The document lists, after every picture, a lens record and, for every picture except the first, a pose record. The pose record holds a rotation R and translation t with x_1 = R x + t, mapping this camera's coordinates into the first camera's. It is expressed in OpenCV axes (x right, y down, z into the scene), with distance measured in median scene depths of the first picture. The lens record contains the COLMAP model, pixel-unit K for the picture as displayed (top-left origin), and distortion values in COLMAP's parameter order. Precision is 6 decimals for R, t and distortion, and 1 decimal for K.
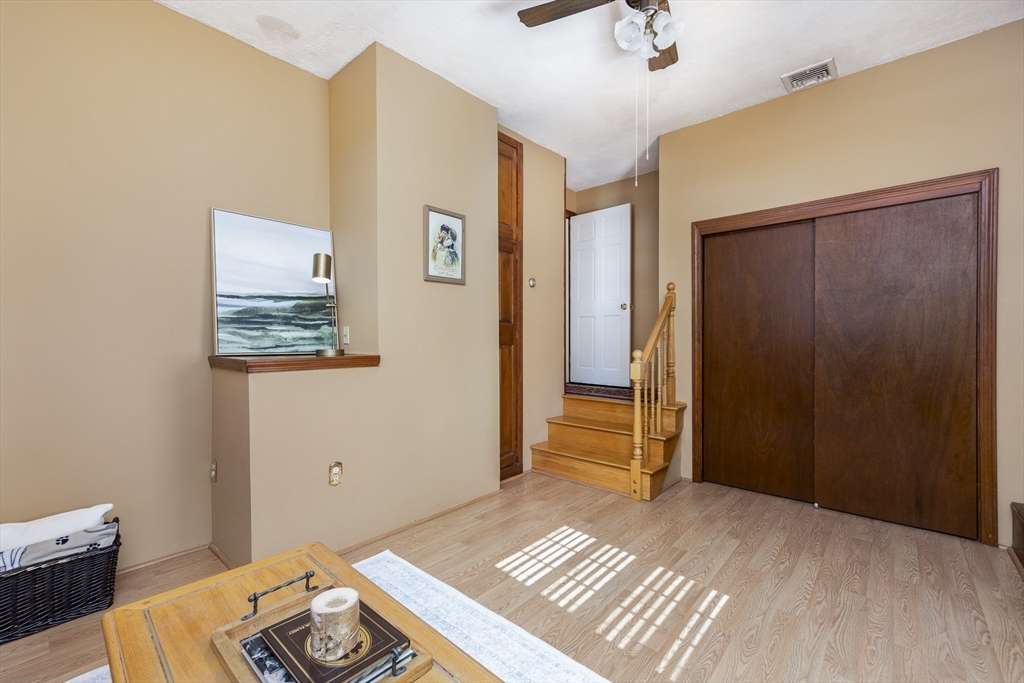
lens RADIAL K [[420.6, 0, 512.0], [0, 420.6, 341.5], [0, 0, 1]] dist [0.001884, 0.000190]
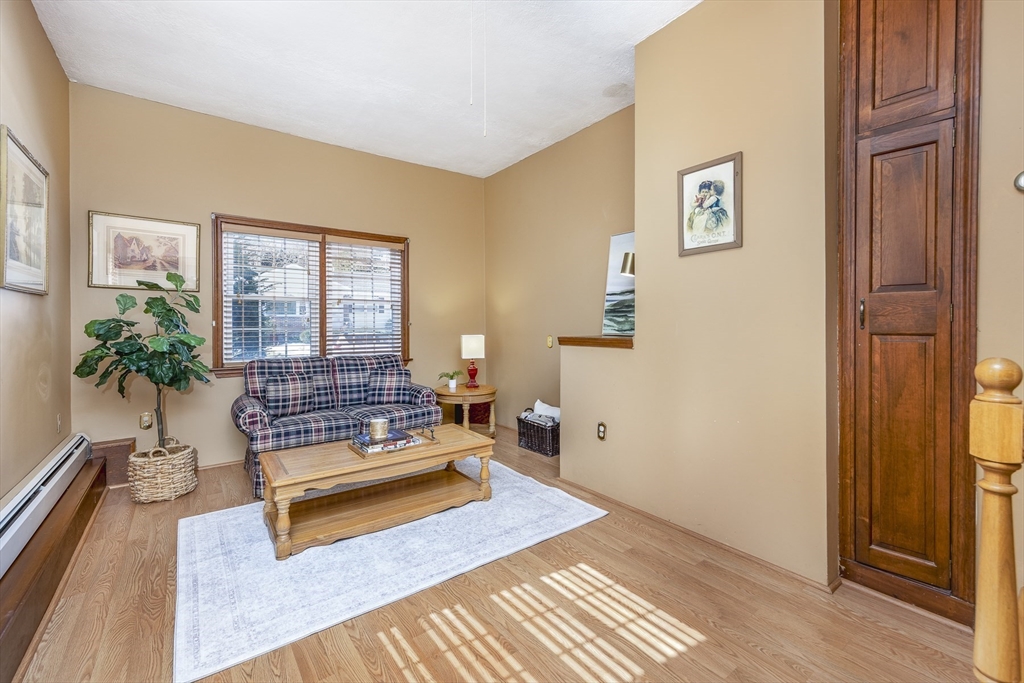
lens RADIAL K [[450.4, 0, 516.8], [0, 450.4, 323.9], [0, 0, 1]] dist [0.010717, 0.000335]
pose [[-0.195251, -0.004502, -0.980743, 0.898487], [-0.007501, 0.999967, -0.003097, 0.002161], [0.980725, 0.006752, -0.195278, 0.964262]]
